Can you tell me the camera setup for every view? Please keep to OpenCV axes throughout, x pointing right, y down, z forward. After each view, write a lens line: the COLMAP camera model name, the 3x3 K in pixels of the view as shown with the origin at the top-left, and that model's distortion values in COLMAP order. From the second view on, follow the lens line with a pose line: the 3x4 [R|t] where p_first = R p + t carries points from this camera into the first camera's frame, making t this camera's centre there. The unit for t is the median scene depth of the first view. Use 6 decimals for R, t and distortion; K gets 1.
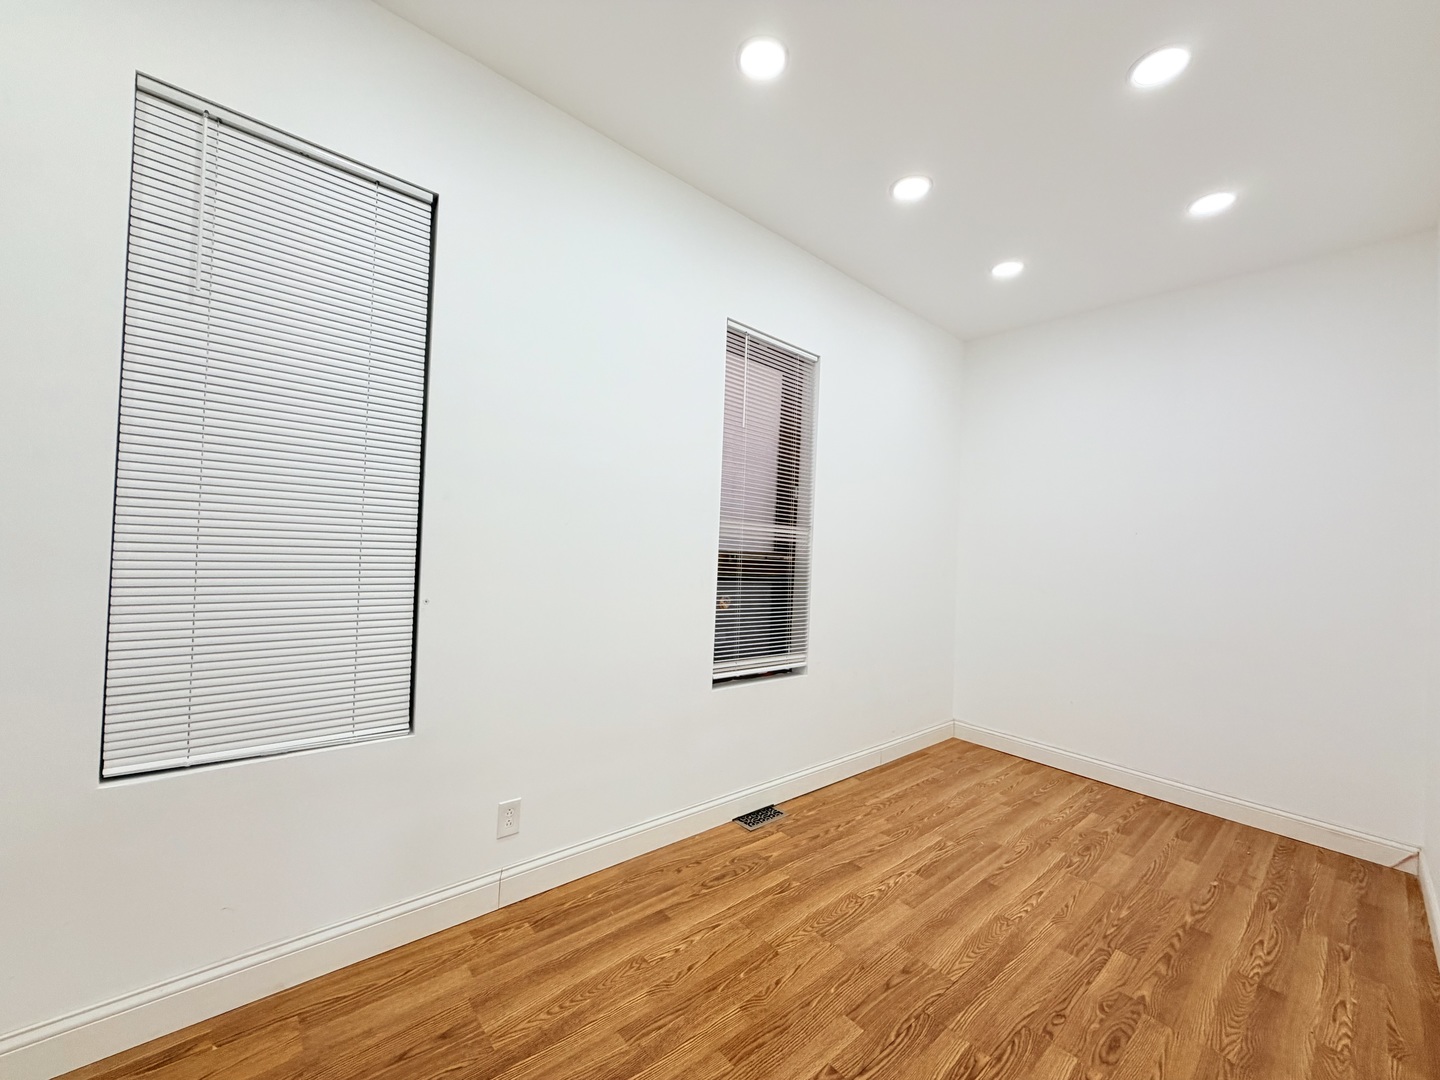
lens RADIAL K [[576.3, 0, 714.8], [0, 576.3, 550.3], [0, 0, 1]] dist [0.000427, -0.000094]
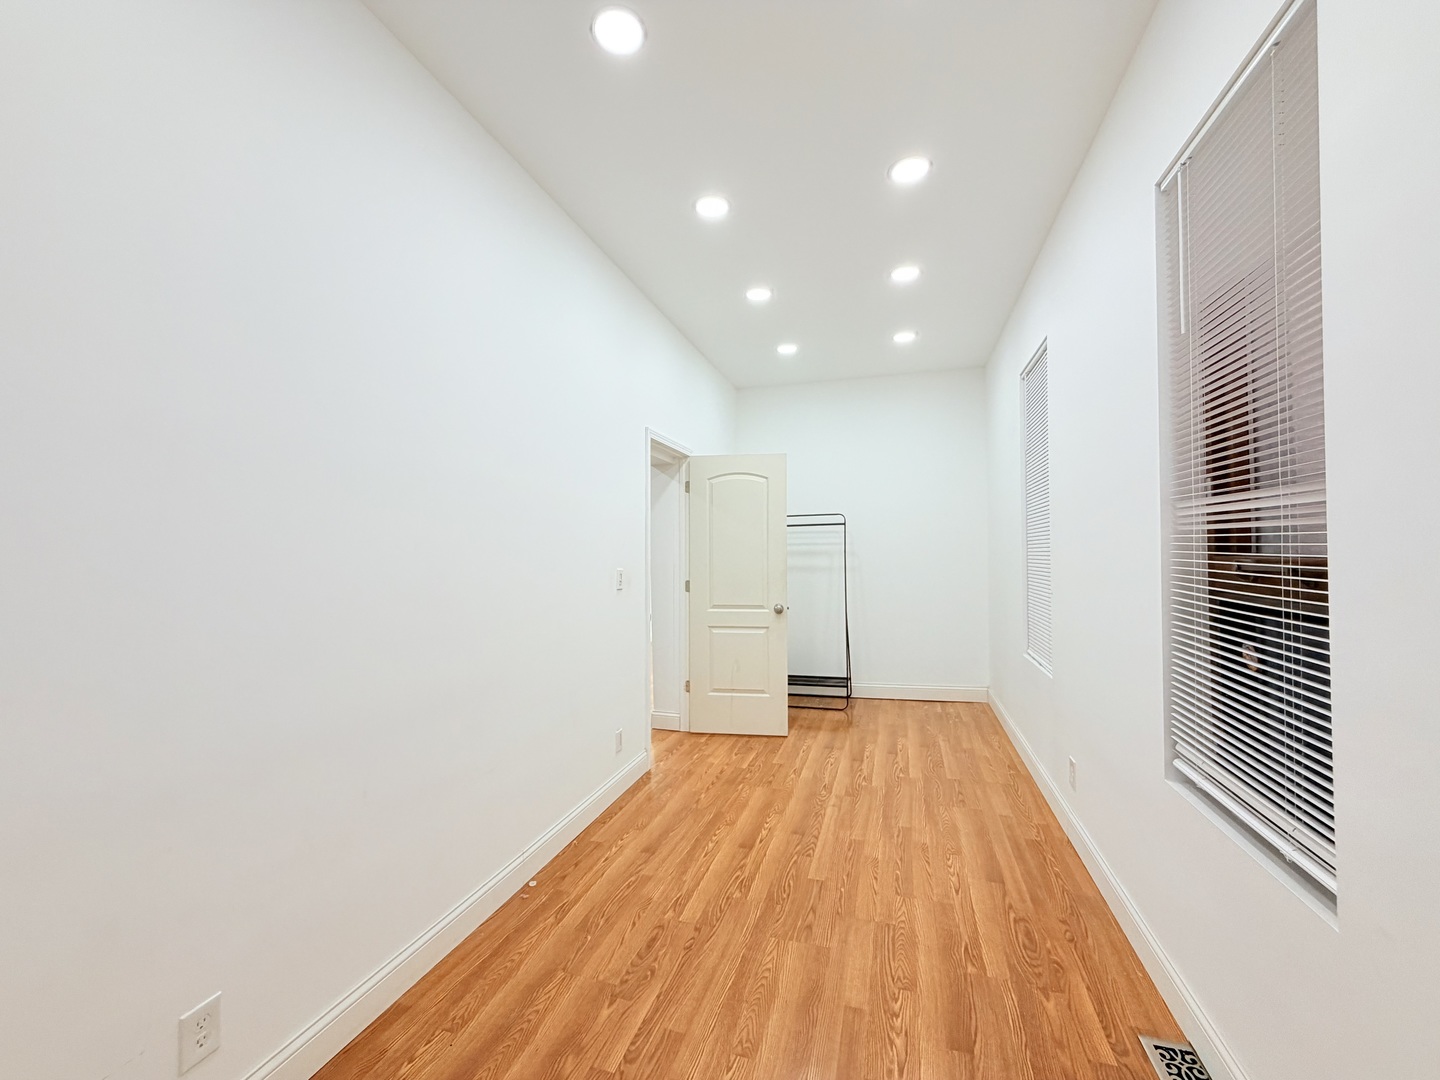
lens RADIAL K [[576.3, 0, 716.7], [0, 576.3, 542.6], [0, 0, 1]] dist [0.000427, -0.000094]
pose [[-0.856795, -0.044478, -0.513735, 1.057538], [-0.030604, 0.998903, -0.035443, 0.034152], [0.514748, -0.014645, -0.857216, 1.821029]]
